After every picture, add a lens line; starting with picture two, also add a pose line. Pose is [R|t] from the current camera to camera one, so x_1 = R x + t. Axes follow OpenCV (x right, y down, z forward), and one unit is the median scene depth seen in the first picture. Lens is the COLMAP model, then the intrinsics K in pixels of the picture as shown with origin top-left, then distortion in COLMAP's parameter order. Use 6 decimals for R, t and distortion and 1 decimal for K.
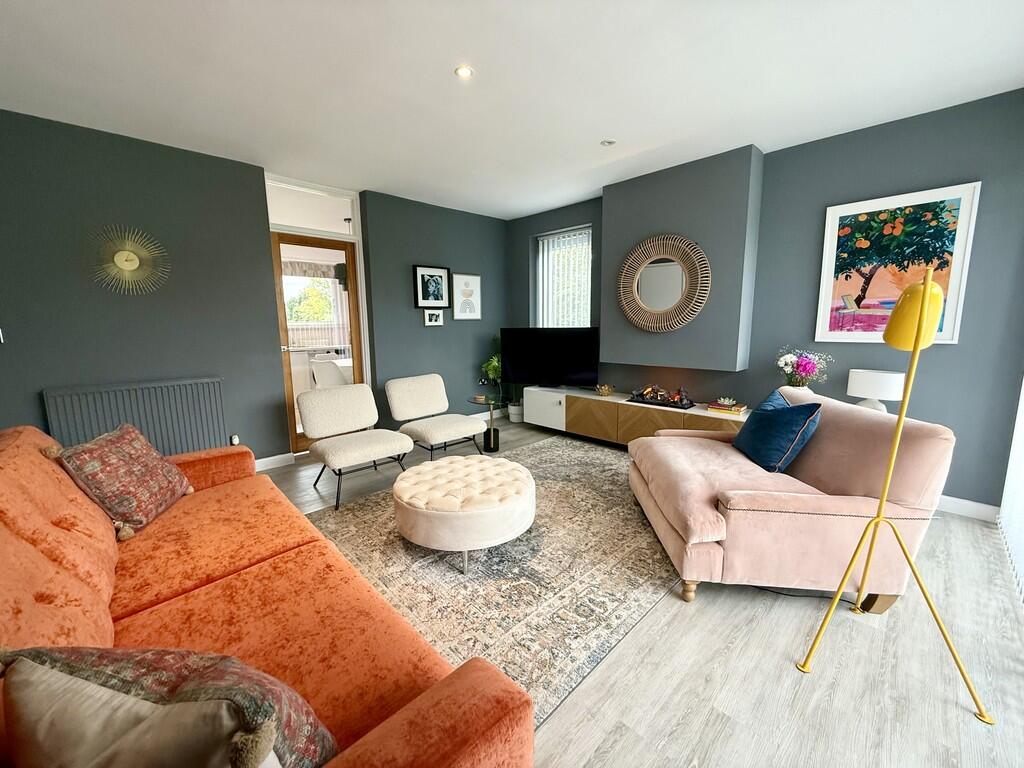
lens RADIAL K [[410.0, 0, 513.1], [0, 410.0, 379.2], [0, 0, 1]] dist [-0.000286, -0.000101]
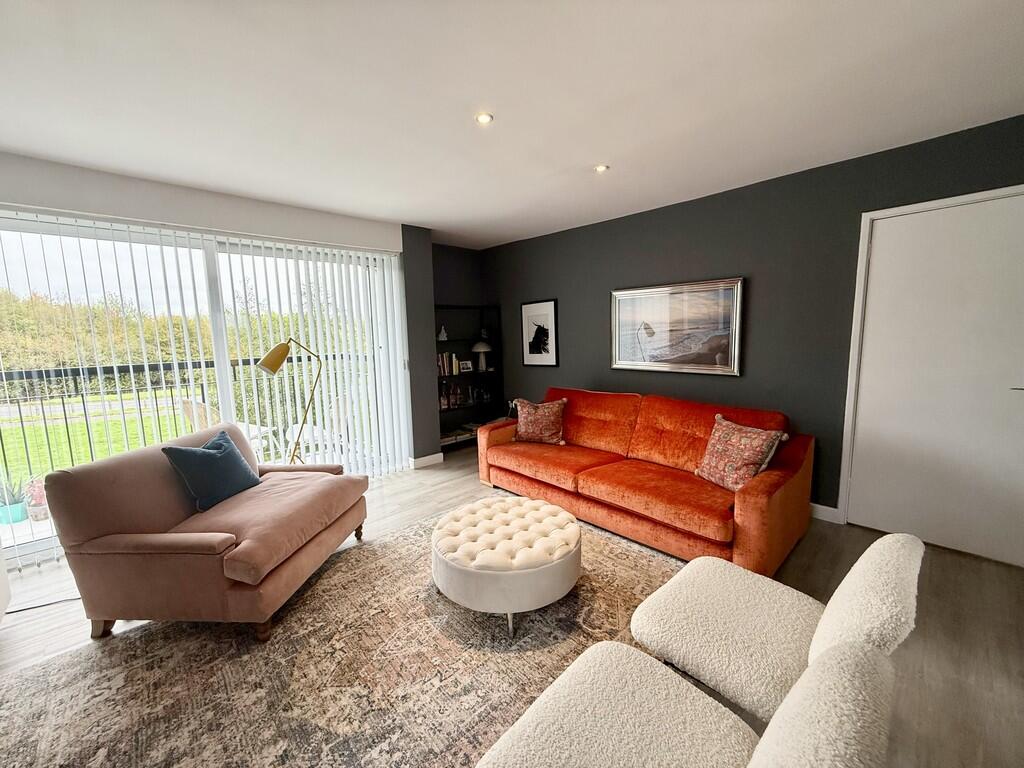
lens RADIAL K [[405.2, 0, 507.3], [0, 405.2, 384.2], [0, 0, 1]] dist [0.014395, 0.000014]
pose [[-0.998125, 0.044509, 0.042007, -0.134639], [0.054013, 0.963380, 0.262643, -0.239800], [-0.028779, 0.264420, -0.963978, 1.467096]]
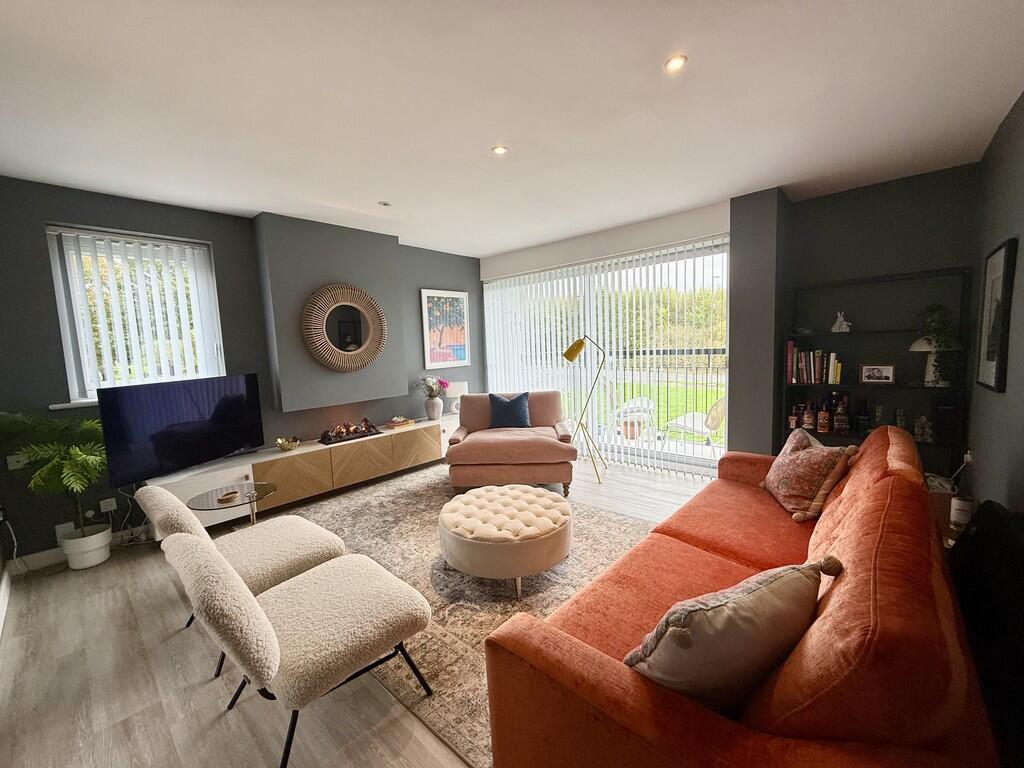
lens RADIAL K [[405.2, 0, 507.3], [0, 405.2, 384.2], [0, 0, 1]] dist [0.014395, 0.000014]
pose [[-0.051561, -0.076778, 0.995714, -0.909232], [0.186273, 0.978804, 0.085120, -0.117726], [-0.981144, 0.189864, -0.036167, 0.795095]]
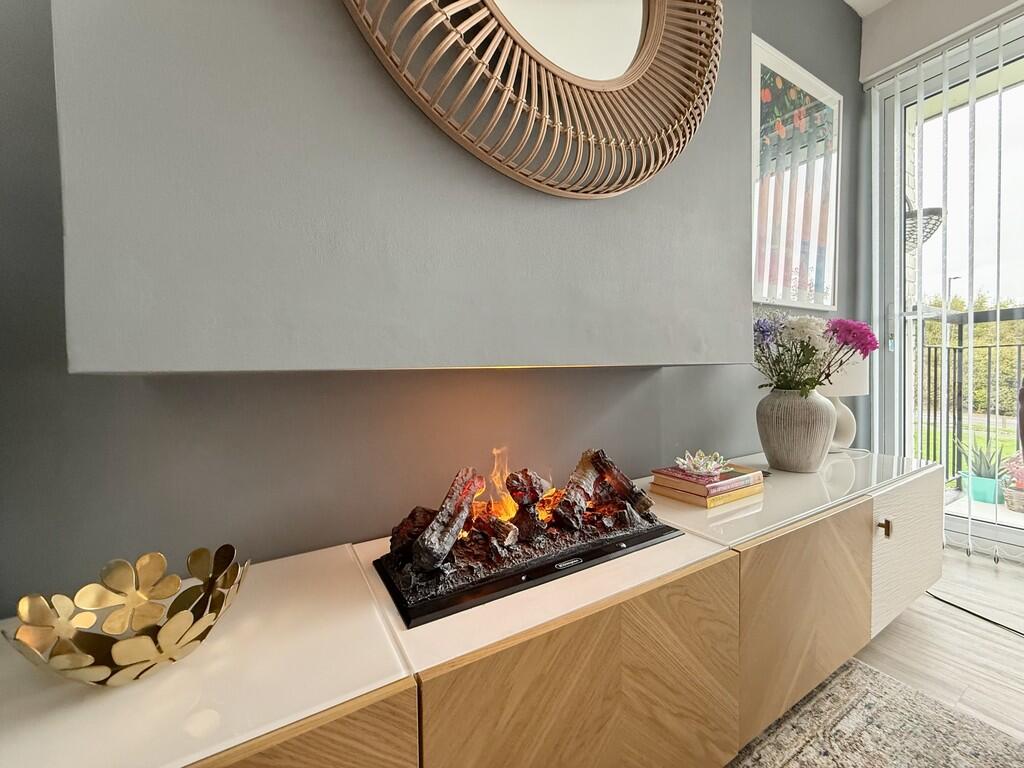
lens RADIAL K [[405.2, 0, 507.3], [0, 405.2, 384.2], [0, 0, 1]] dist [0.014395, 0.000014]
pose [[0.244673, -0.014863, 0.969492, 0.185689], [0.155968, 0.987465, -0.024224, -0.028791], [-0.956979, 0.157136, 0.243924, 1.225493]]
